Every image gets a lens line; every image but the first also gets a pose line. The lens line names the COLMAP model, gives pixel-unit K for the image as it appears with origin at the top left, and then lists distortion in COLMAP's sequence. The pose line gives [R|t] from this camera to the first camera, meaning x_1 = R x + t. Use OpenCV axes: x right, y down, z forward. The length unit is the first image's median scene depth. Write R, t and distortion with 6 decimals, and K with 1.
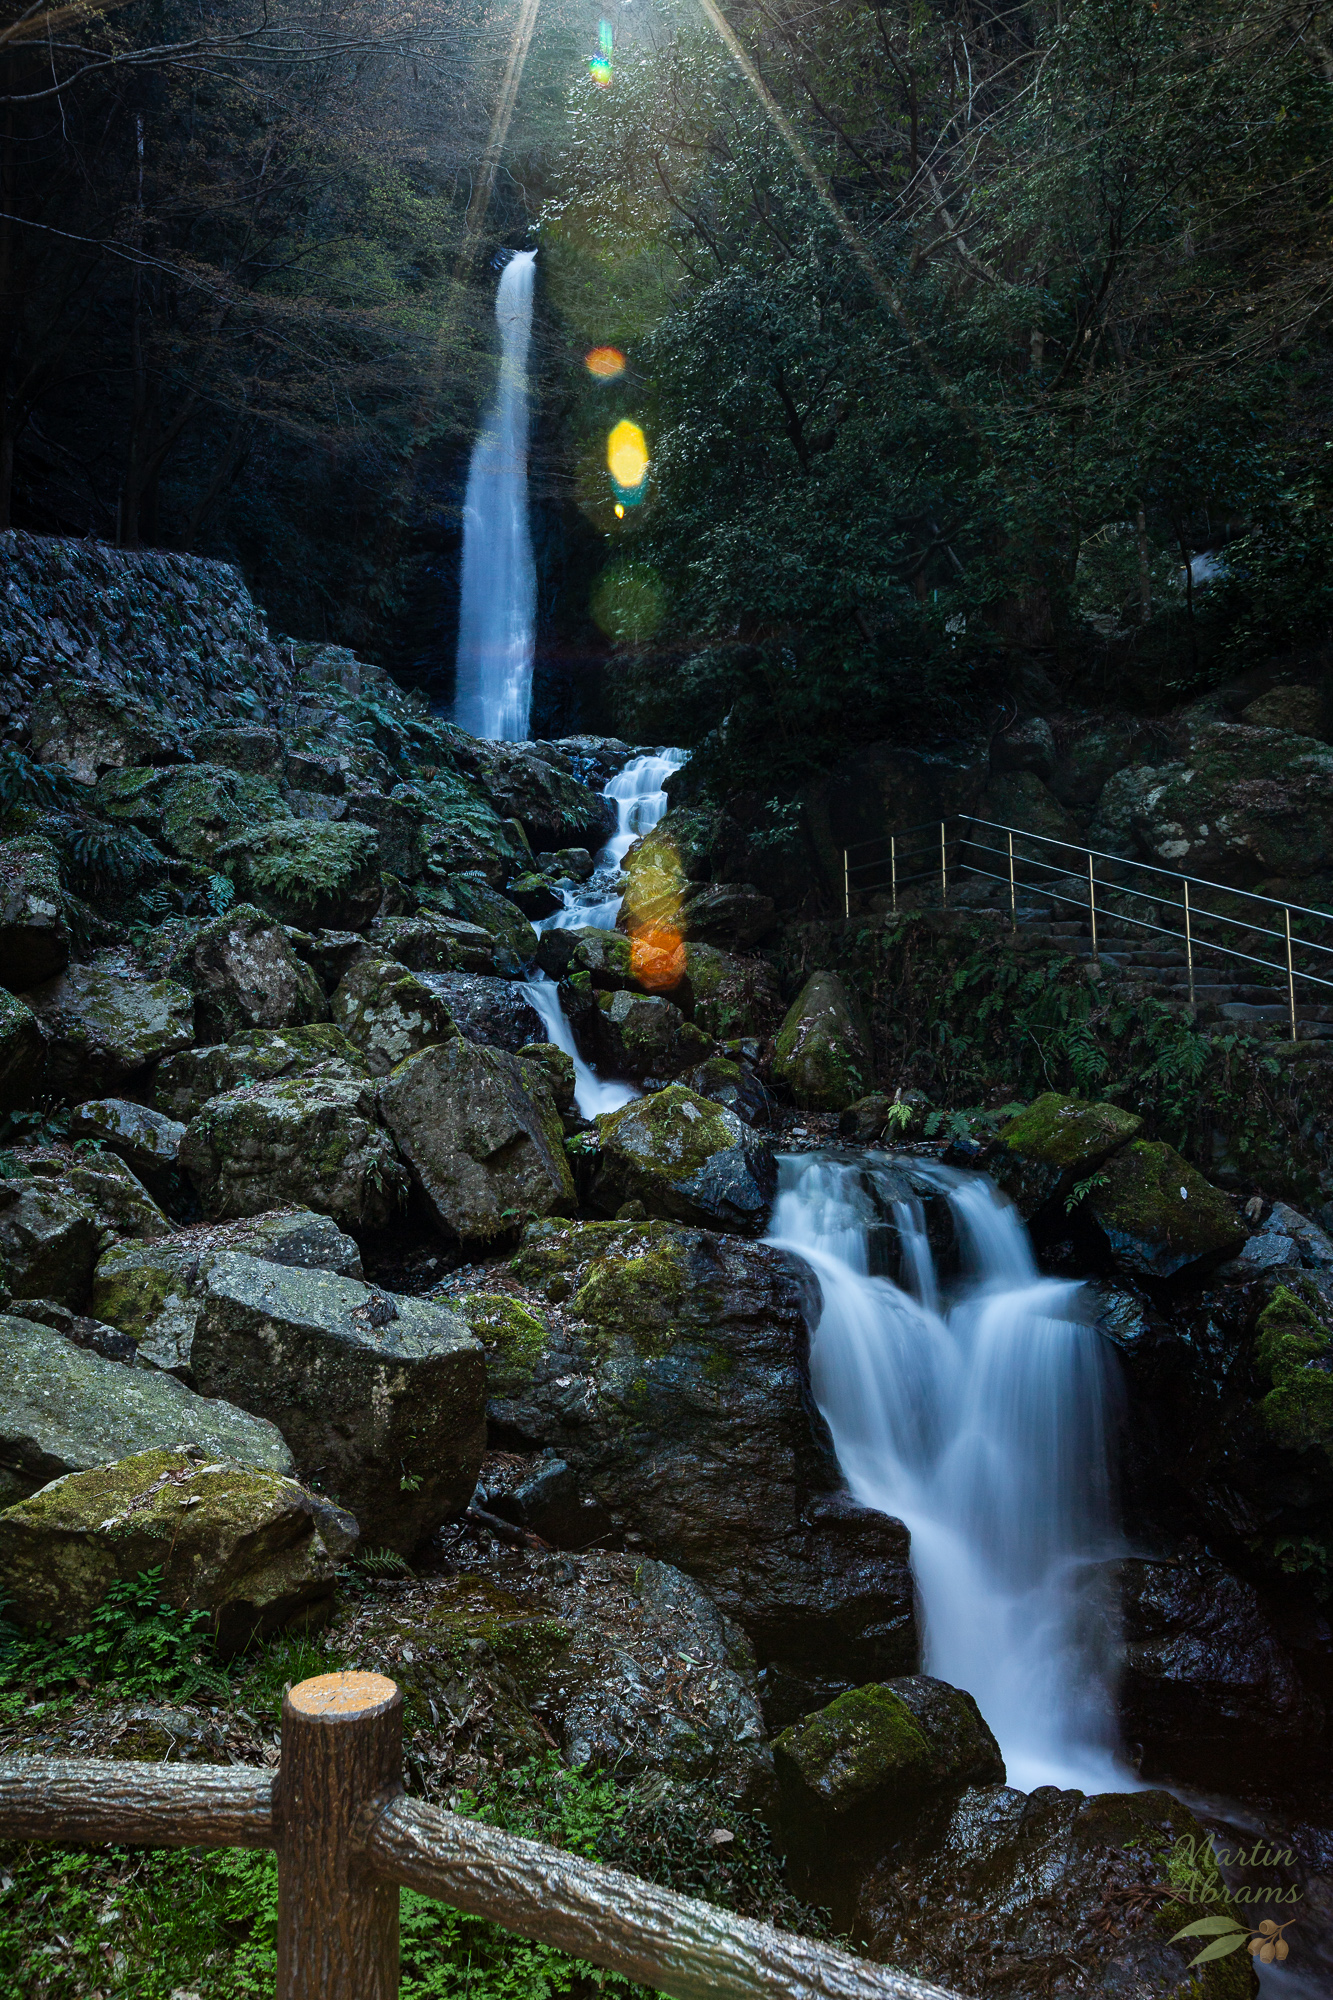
lens RADIAL K [[1432.2, 0, 663.4], [0, 1432.2, 1006.6], [0, 0, 1]] dist [0.007522, 0.000618]
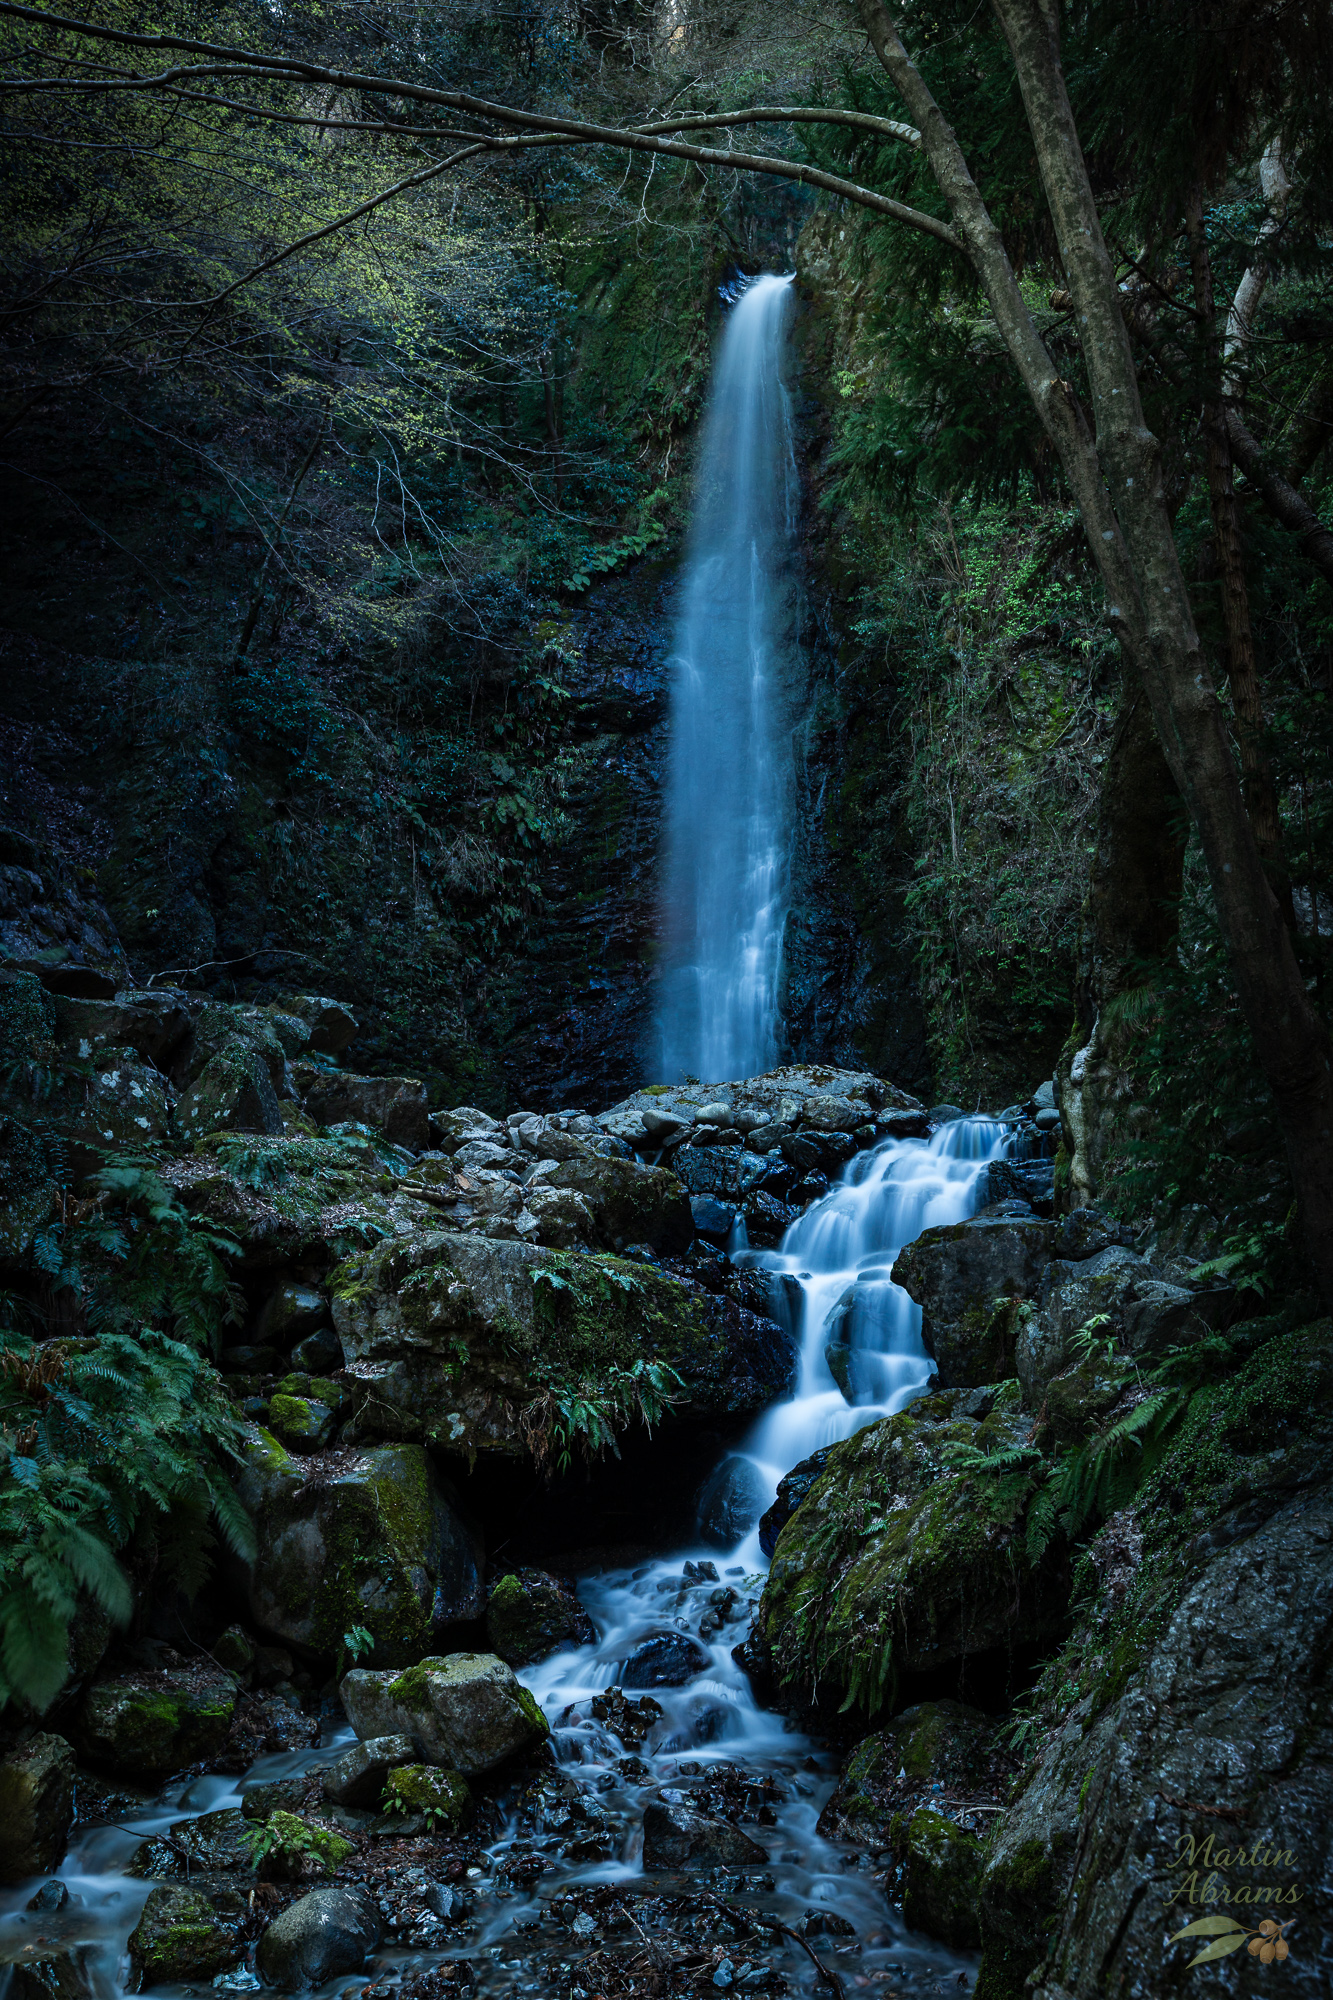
lens RADIAL K [[1689.5, 0, 661.9], [0, 1689.5, 993.1], [0, 0, 1]] dist [-0.008182, -0.000578]
pose [[0.963435, -0.062278, -0.260604, 0.050359], [0.019140, 0.986124, -0.164903, -0.136328], [0.267257, 0.153886, 0.951258, 0.509805]]
